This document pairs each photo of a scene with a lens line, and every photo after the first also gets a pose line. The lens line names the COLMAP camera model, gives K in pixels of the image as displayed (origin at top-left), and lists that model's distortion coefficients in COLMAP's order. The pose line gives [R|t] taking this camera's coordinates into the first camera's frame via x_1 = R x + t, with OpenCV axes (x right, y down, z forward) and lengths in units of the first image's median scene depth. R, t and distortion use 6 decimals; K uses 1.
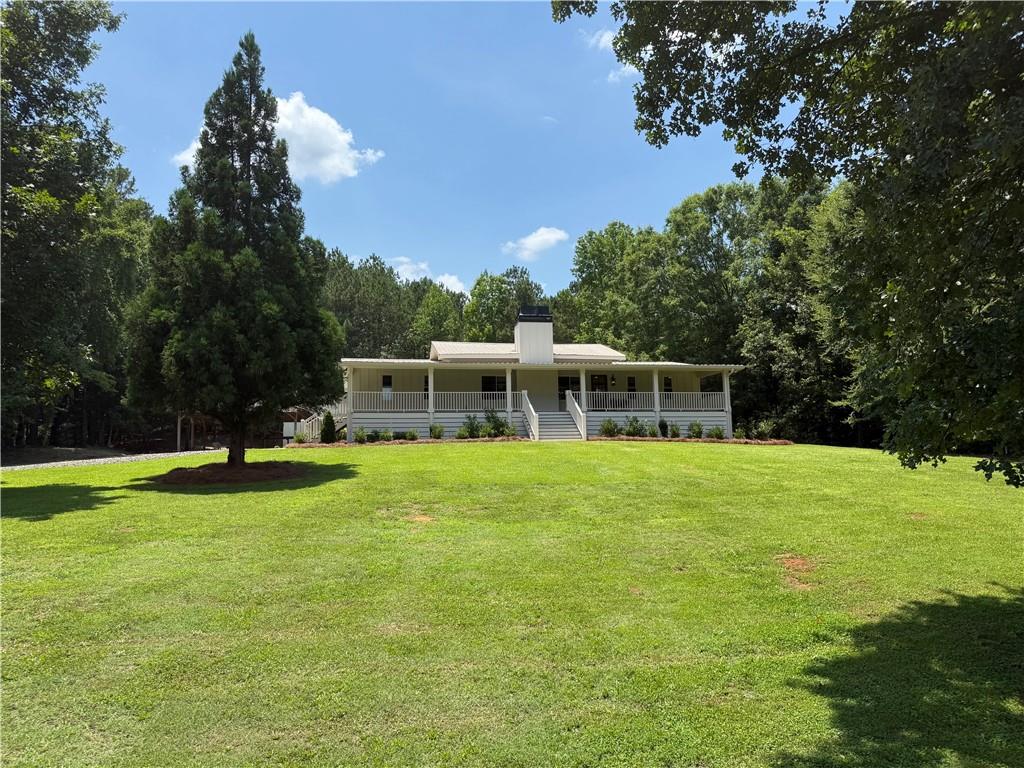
lens RADIAL K [[714.9, 0, 512.0], [0, 714.9, 384.0], [0, 0, 1]] dist [0.041637, -0.103201]
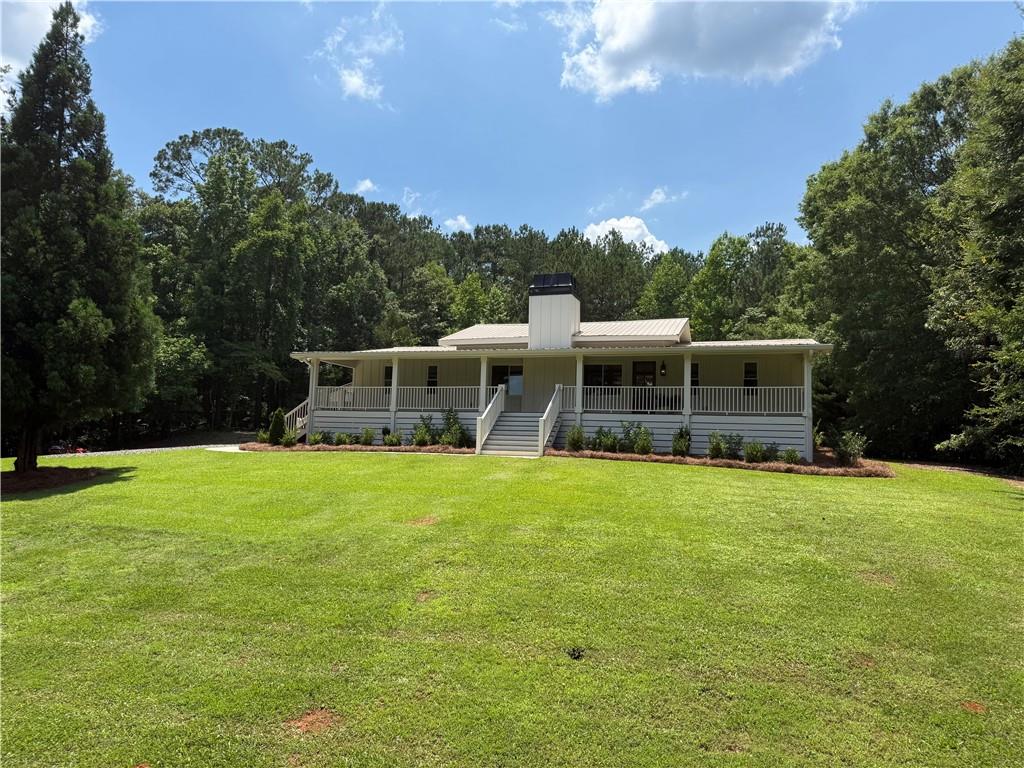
lens RADIAL K [[714.9, 0, 512.0], [0, 714.9, 384.0], [0, 0, 1]] dist [0.041637, -0.103201]
pose [[0.855119, 0.001047, -0.518431, 0.420657], [0.012471, 0.999667, 0.022588, -0.008406], [0.518282, -0.025781, 0.854821, 0.333196]]
